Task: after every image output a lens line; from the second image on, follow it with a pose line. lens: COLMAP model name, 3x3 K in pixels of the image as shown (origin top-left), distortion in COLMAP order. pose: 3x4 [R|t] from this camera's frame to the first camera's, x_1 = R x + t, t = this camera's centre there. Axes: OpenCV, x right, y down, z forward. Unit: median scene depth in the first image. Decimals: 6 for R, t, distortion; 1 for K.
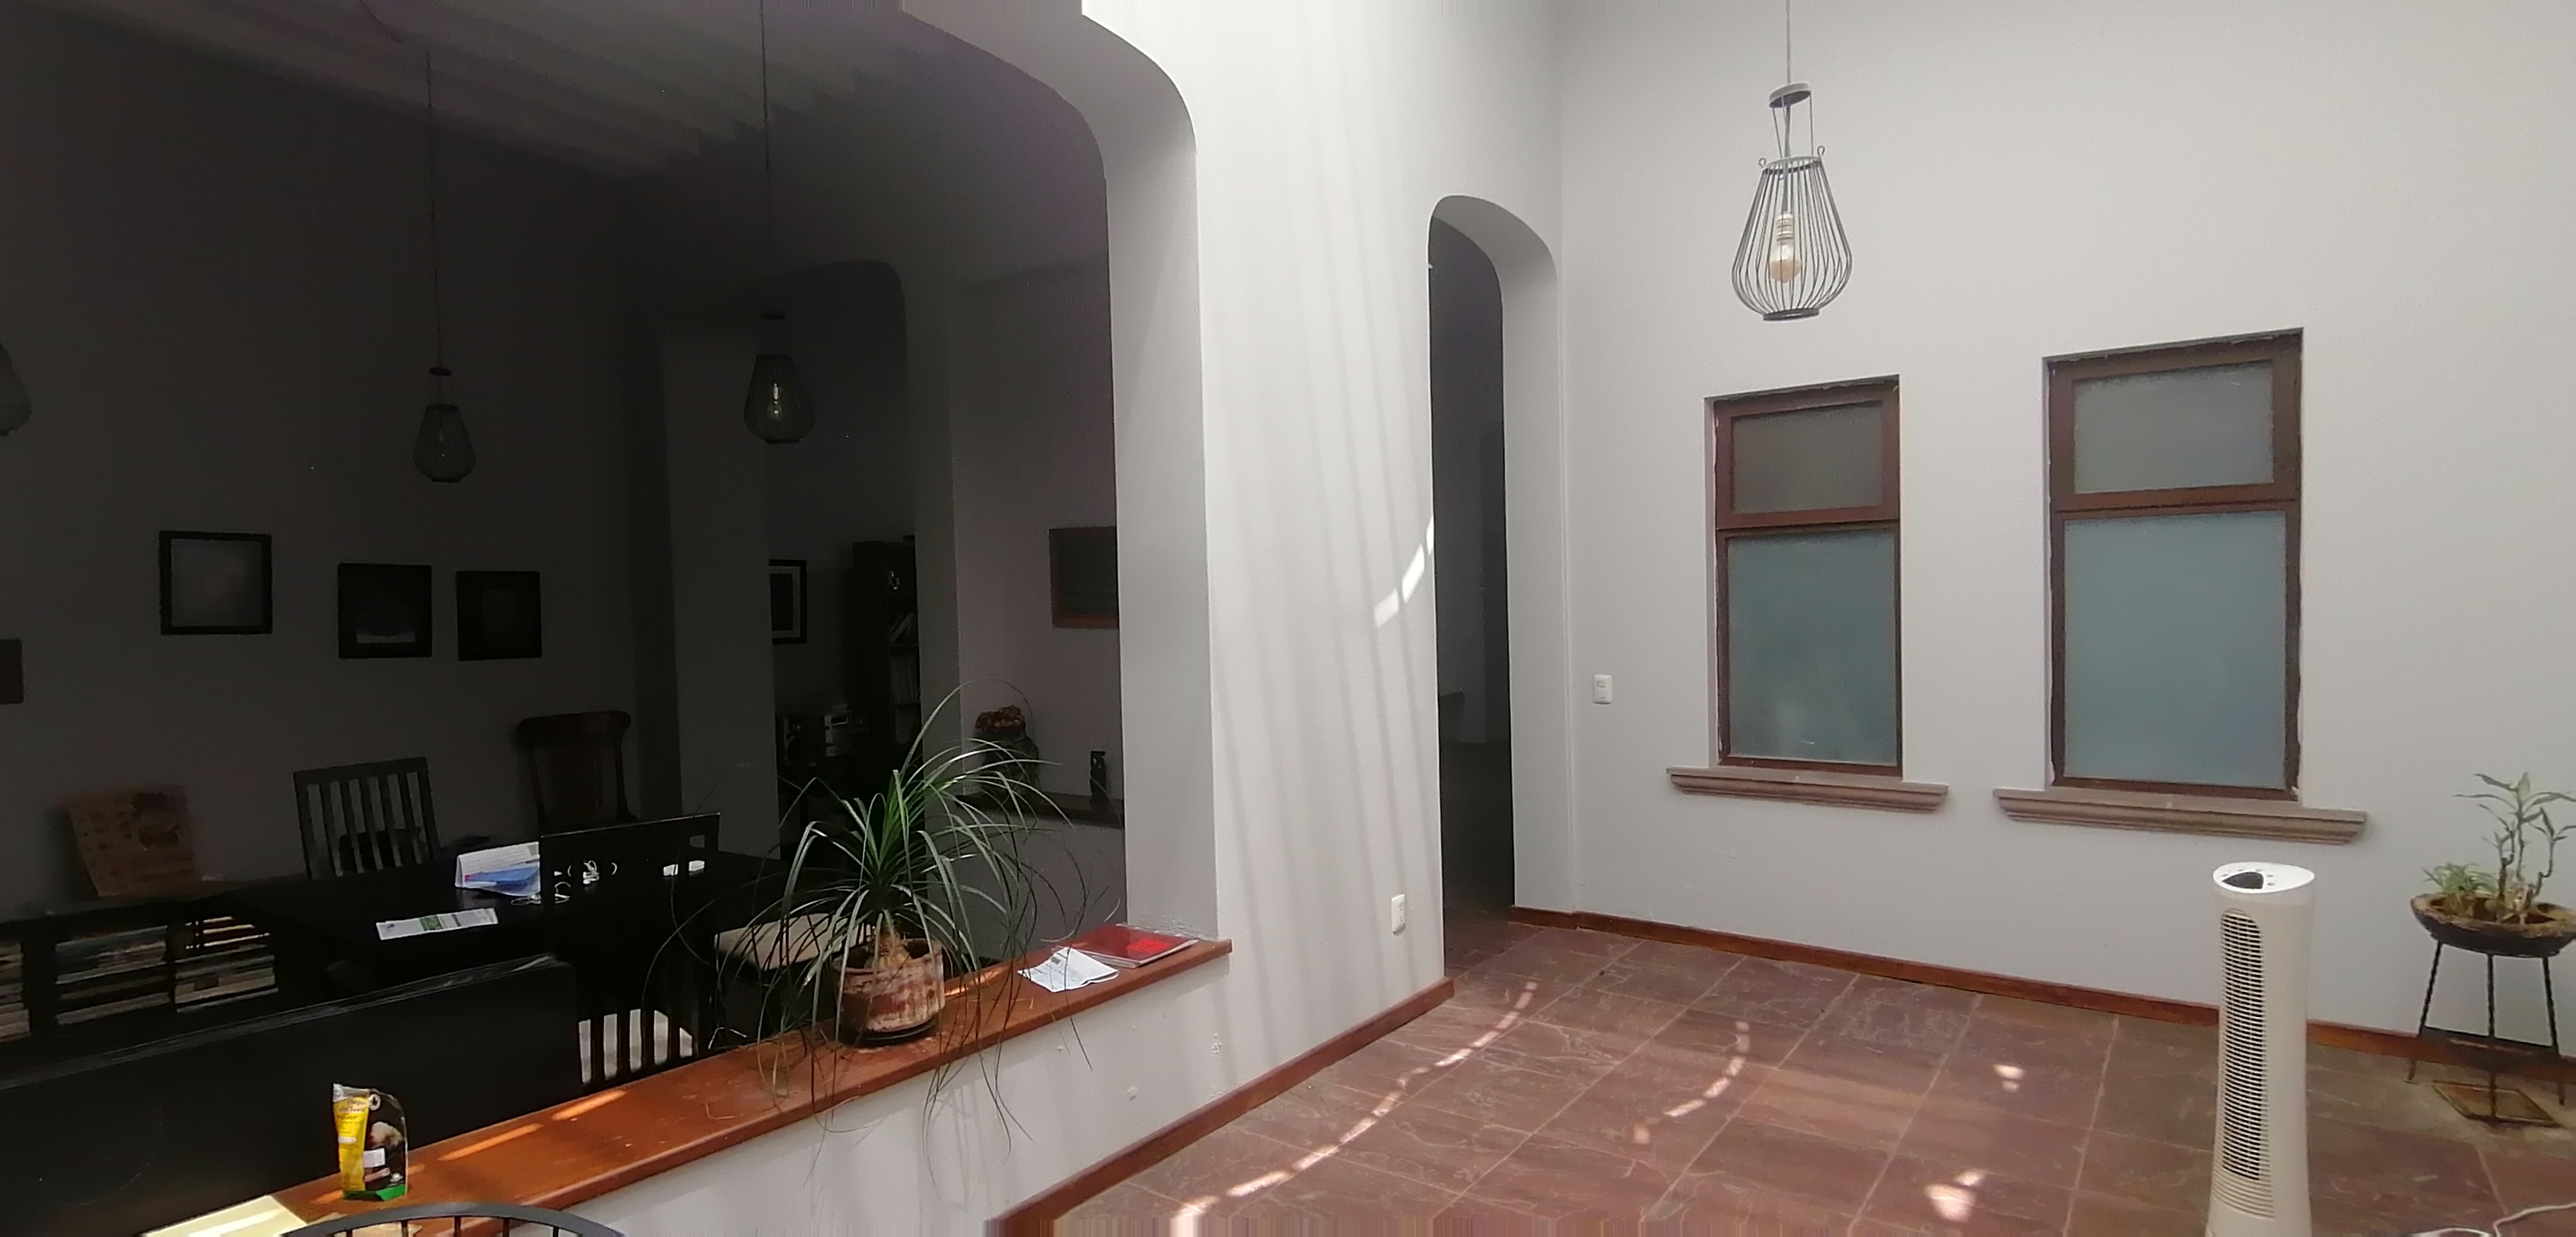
lens RADIAL K [[1327.3, 0, 1288.0], [0, 1327.3, 618.5], [0, 0, 1]] dist [0.017095, -0.030757]
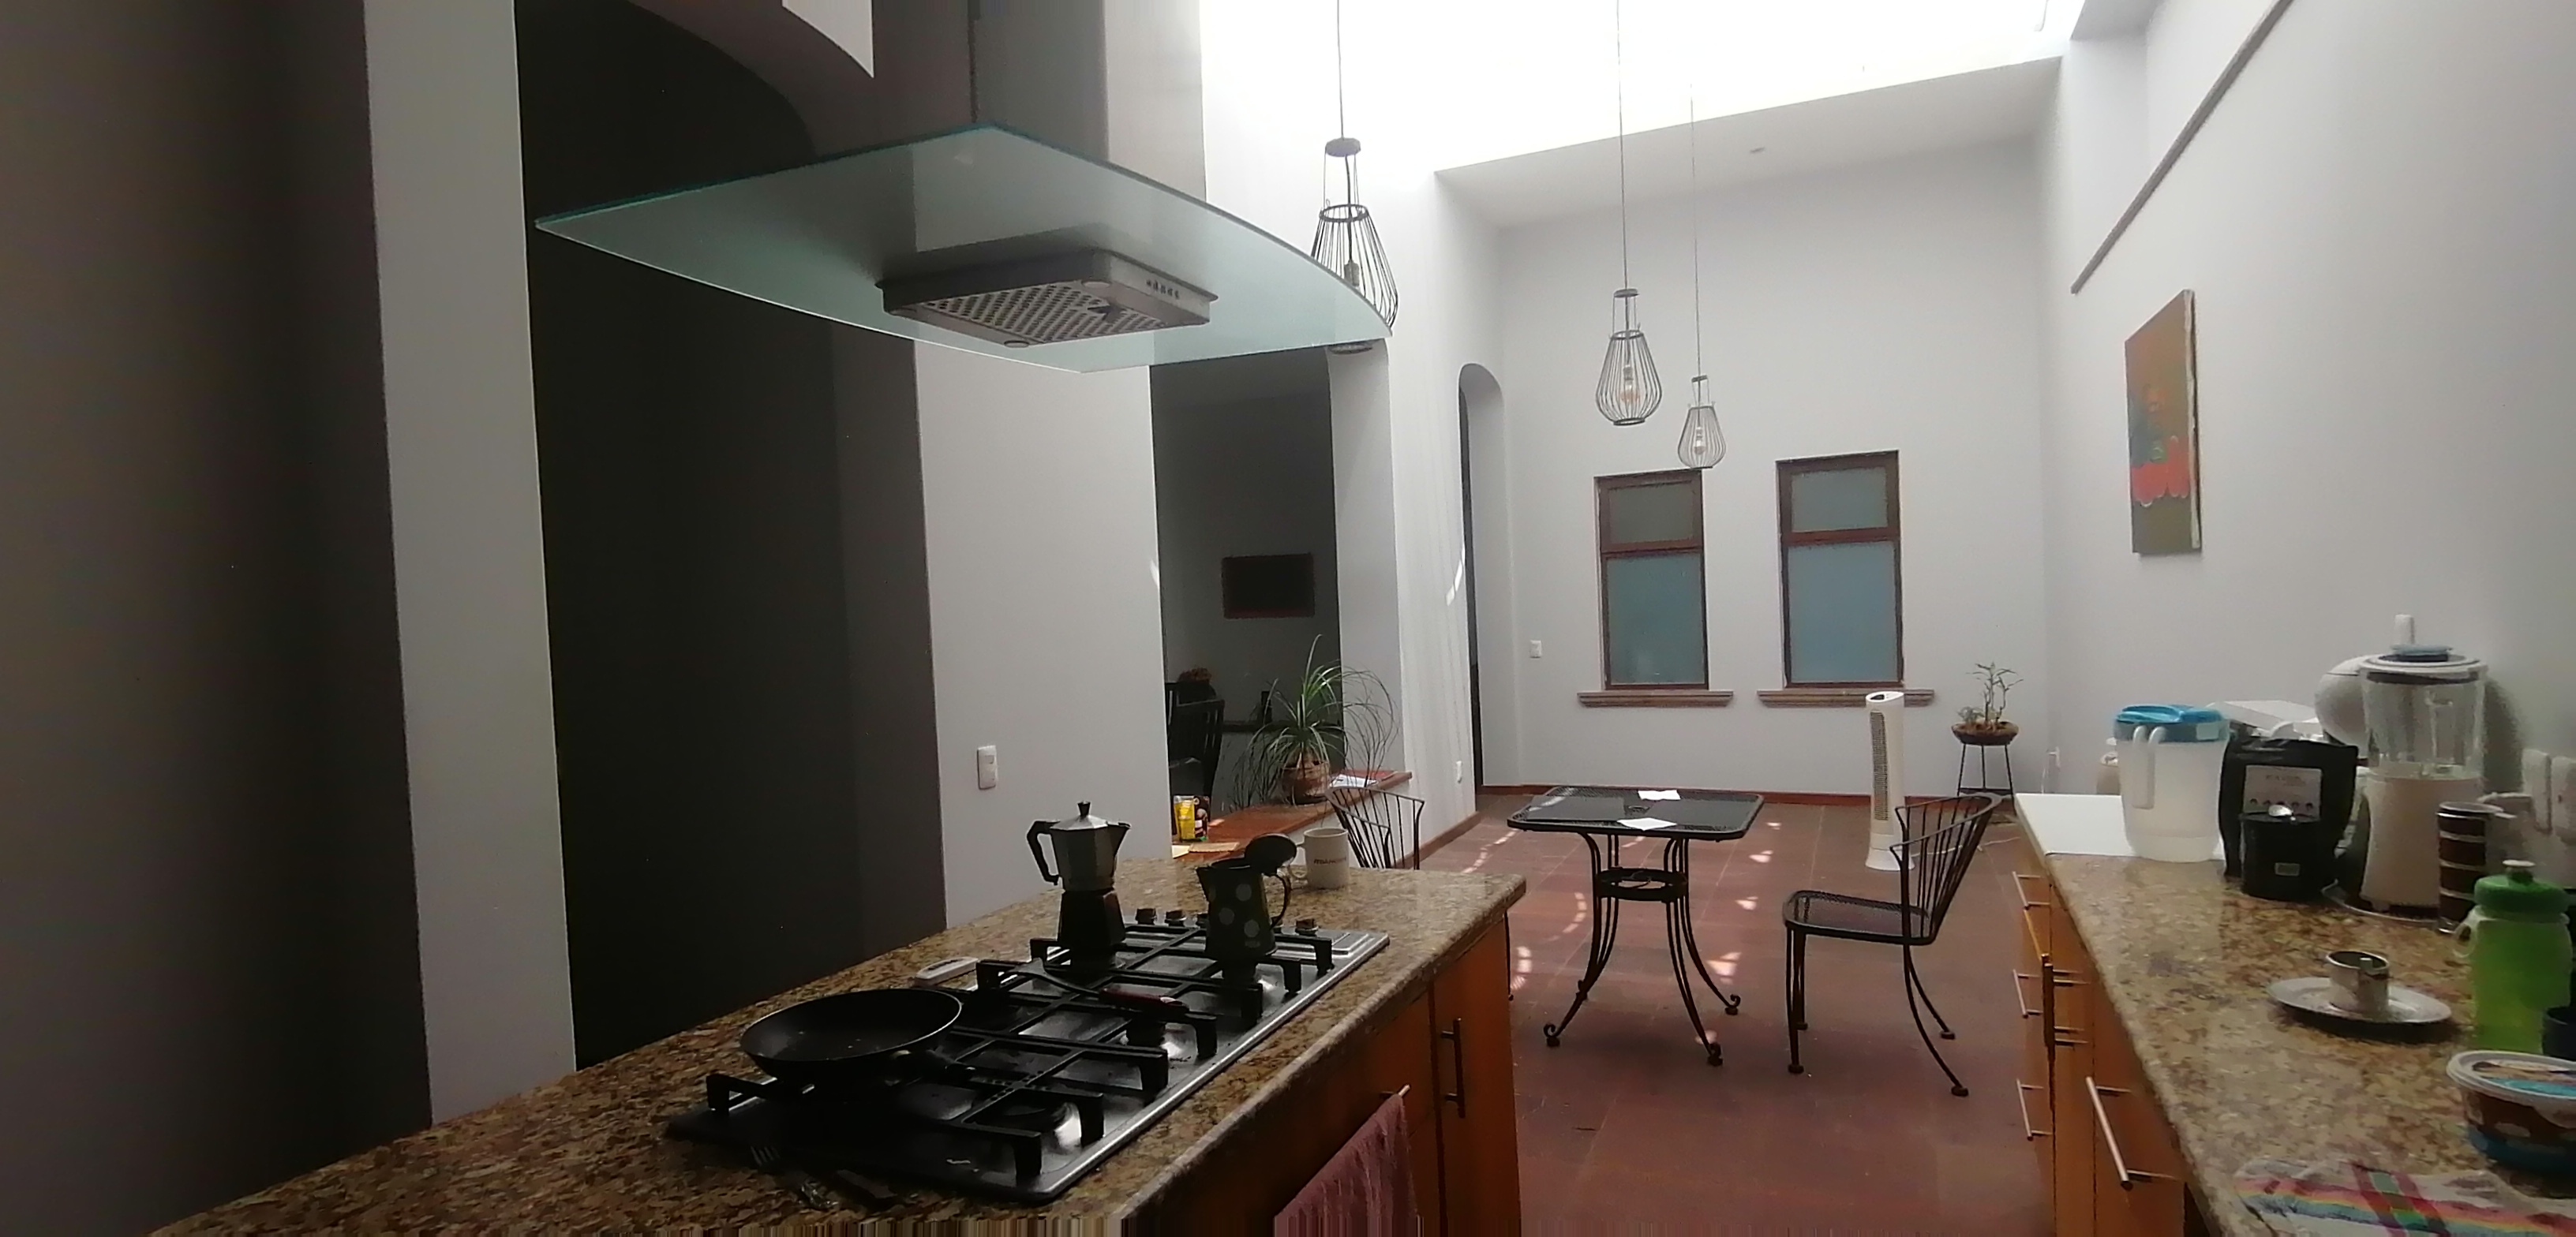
lens RADIAL K [[1312.1, 0, 1284.5], [0, 1312.1, 630.8], [0, 0, 1]] dist [0.001716, 0.000071]
pose [[0.980415, -0.024825, 0.195371, -0.466326], [0.025102, 0.999684, 0.001056, 0.024439], [-0.195336, 0.003868, 0.980729, -0.660798]]
